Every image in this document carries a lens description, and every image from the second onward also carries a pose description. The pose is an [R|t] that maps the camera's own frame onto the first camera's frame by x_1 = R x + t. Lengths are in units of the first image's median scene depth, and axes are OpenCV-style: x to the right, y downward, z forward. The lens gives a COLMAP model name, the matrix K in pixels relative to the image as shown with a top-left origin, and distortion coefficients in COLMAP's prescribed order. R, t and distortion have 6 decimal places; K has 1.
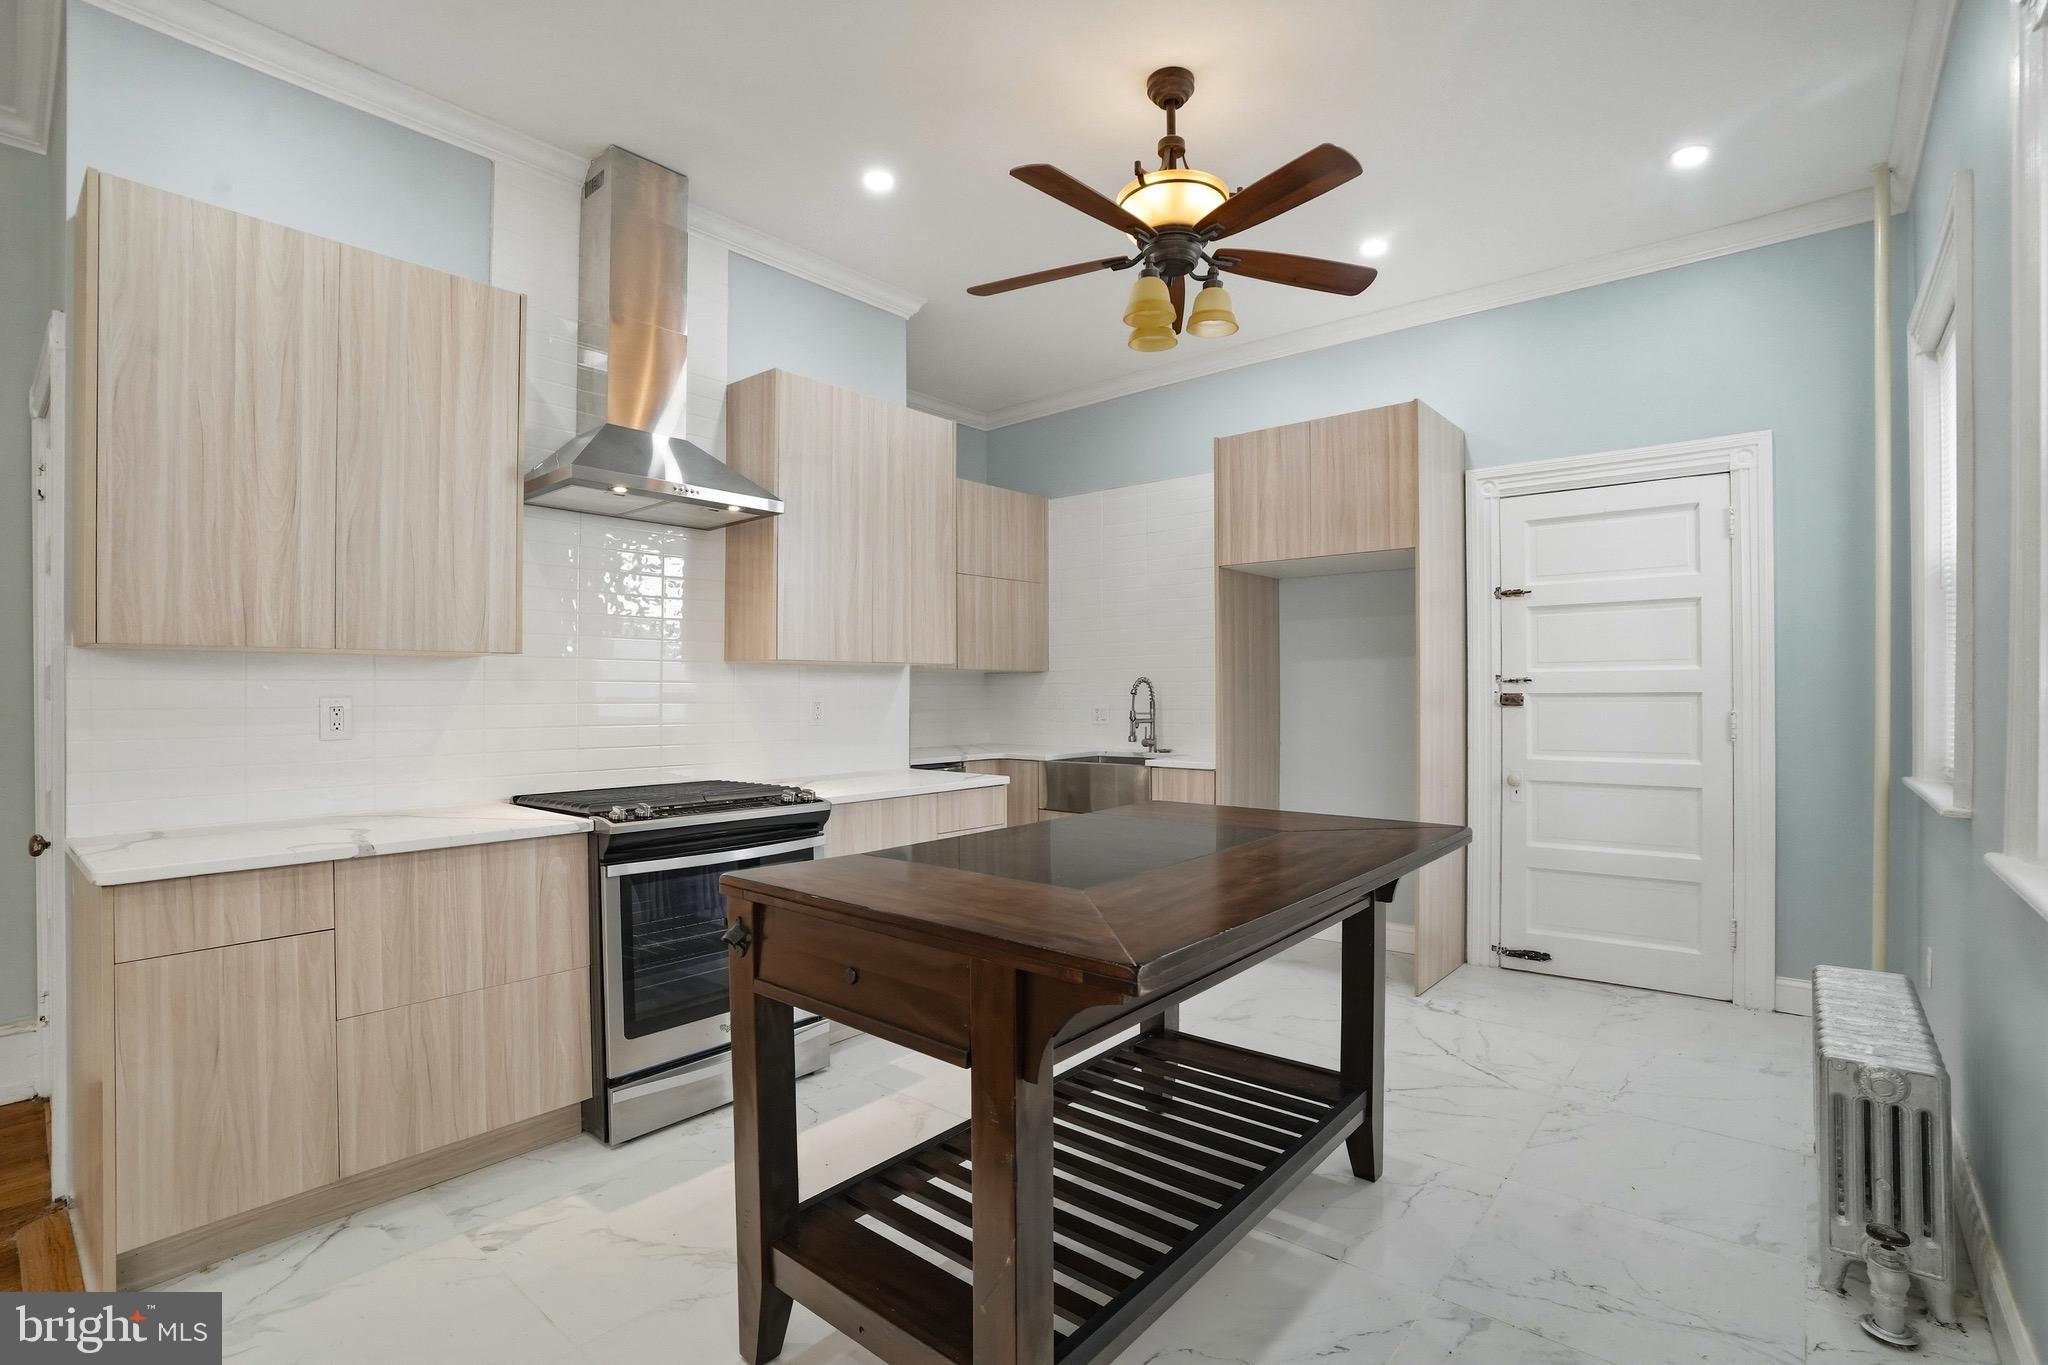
lens RADIAL K [[937.4, 0, 1026.6], [0, 937.4, 684.8], [0, 0, 1]] dist [-0.048408, 0.000556]
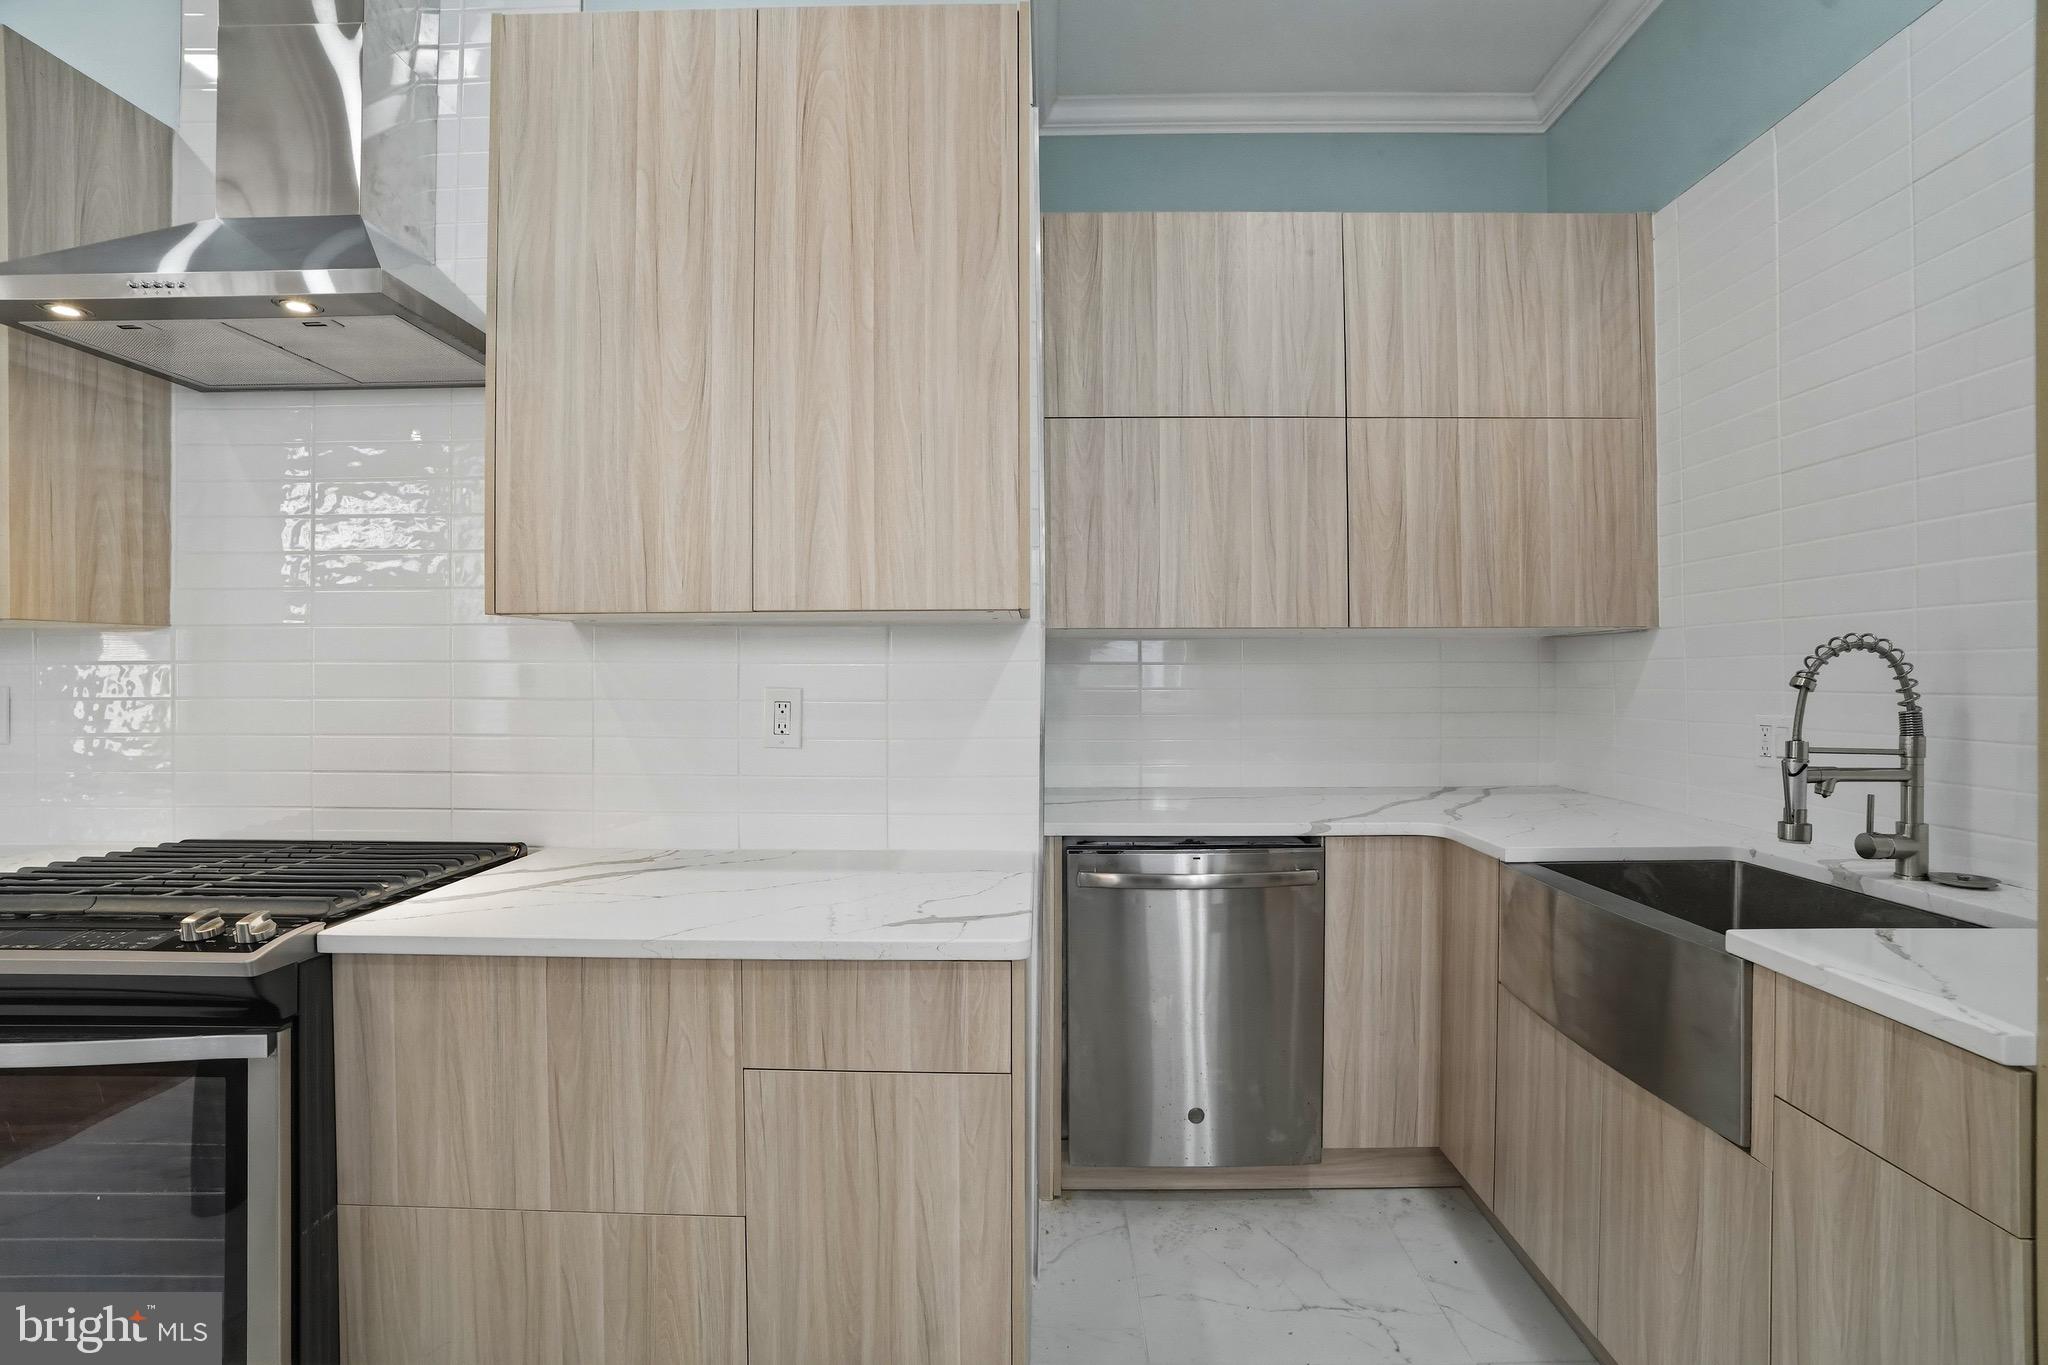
lens RADIAL K [[940.6, 0, 1029.4], [0, 940.6, 668.3], [0, 0, 1]] dist [-0.037533, 0.001053]
pose [[0.634083, -0.005839, -0.773243, 0.264802], [0.006716, 0.999975, -0.002043, 0.003486], [0.773236, -0.003898, 0.634107, 0.869090]]
